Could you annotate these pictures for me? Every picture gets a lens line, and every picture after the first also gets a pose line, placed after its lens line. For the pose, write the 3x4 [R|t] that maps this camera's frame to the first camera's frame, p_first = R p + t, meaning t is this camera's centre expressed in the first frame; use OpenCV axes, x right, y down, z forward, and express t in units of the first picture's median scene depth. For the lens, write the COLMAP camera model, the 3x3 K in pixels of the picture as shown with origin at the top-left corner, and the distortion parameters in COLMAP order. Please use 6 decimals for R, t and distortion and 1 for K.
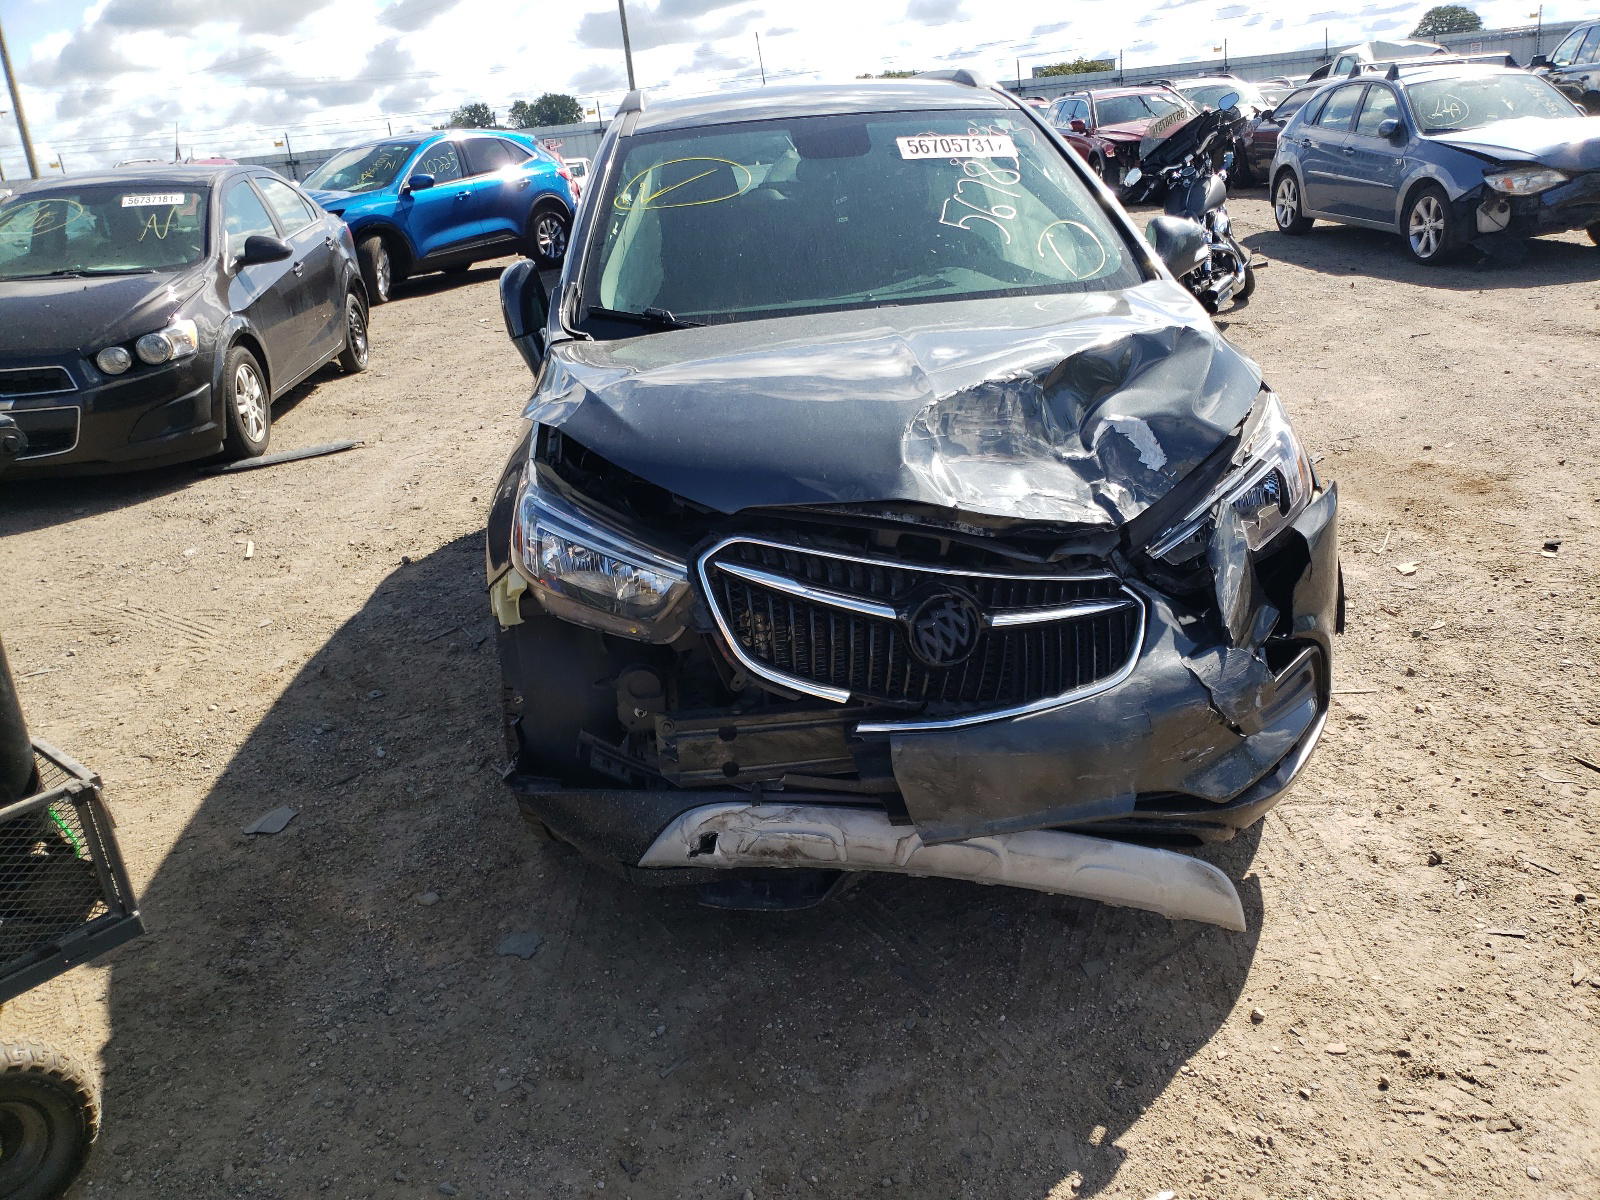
lens RADIAL K [[1219.1, 0, 800.0], [0, 1219.1, 600.0], [0, 0, 1]] dist [0.002706, -0.005387]
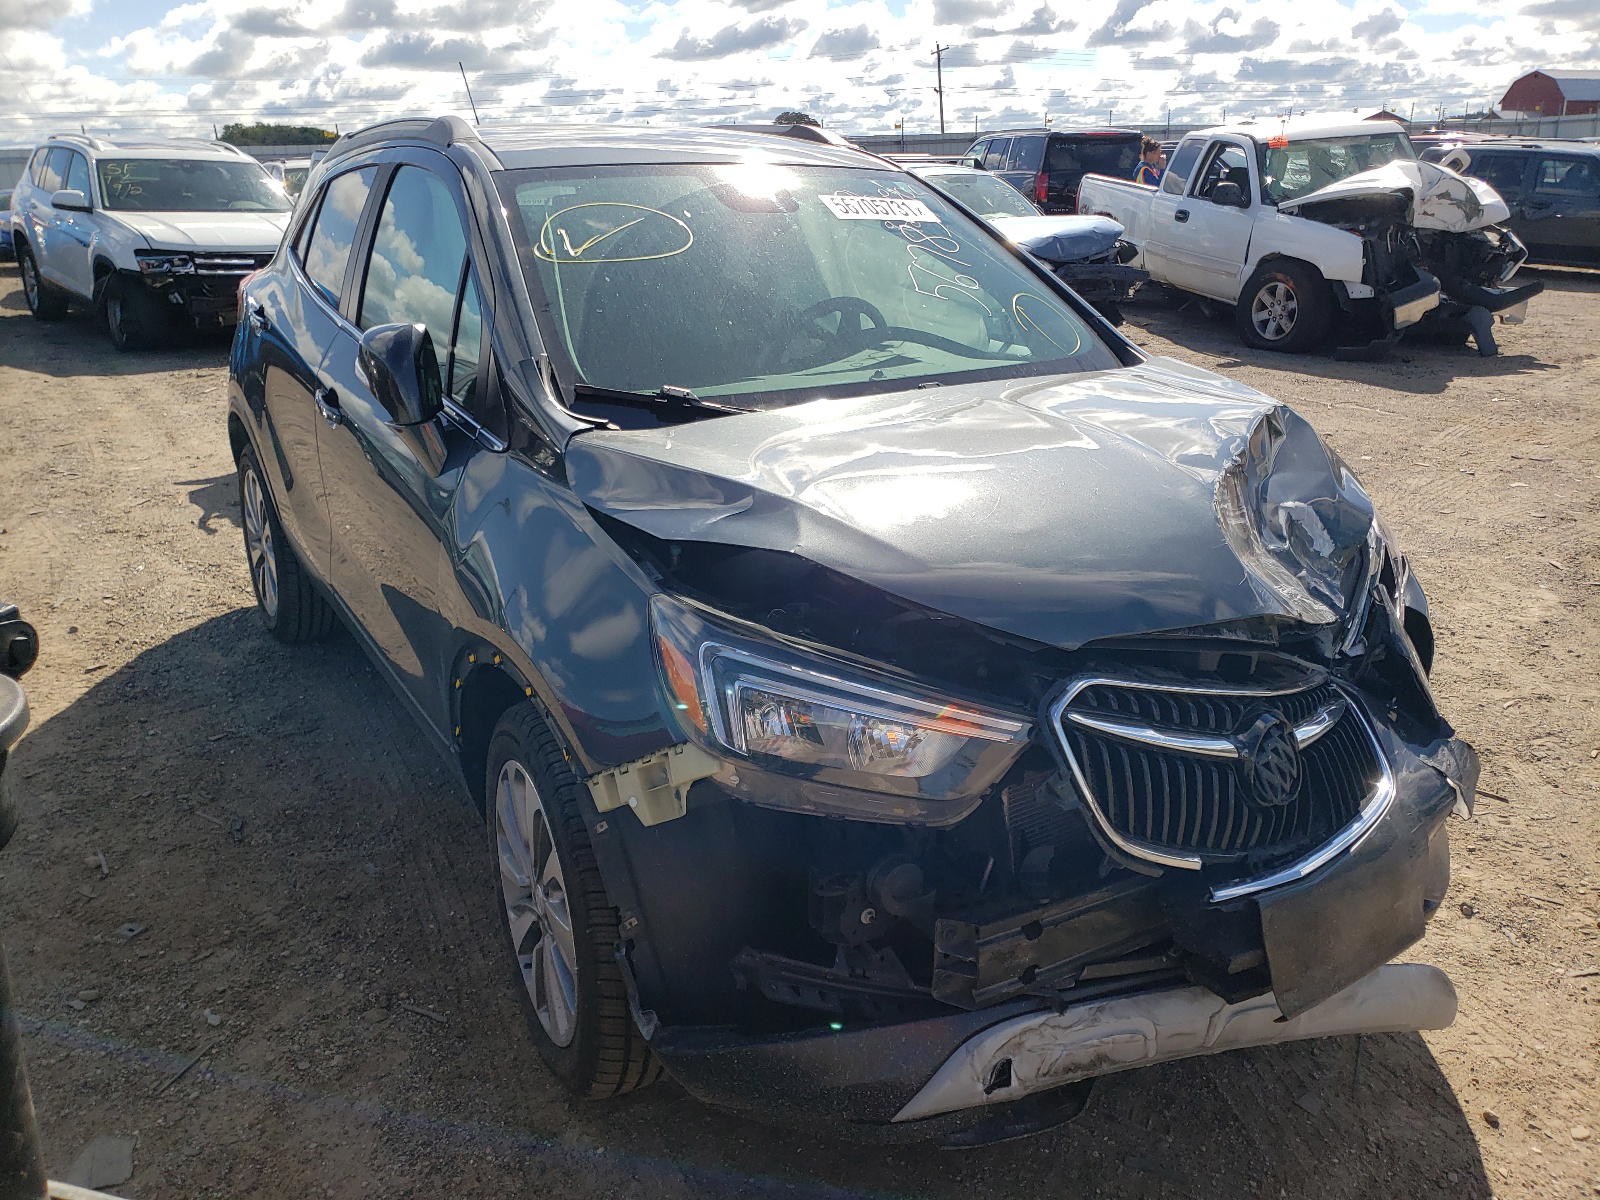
lens RADIAL K [[1219.1, 0, 800.0], [0, 1219.1, 600.0], [0, 0, 1]] dist [0.002706, -0.005387]
pose [[0.903787, -0.076225, 0.421140, -0.499357], [0.099791, 0.994421, -0.034171, -0.086854], [-0.416186, 0.072910, 0.906352, 0.335323]]
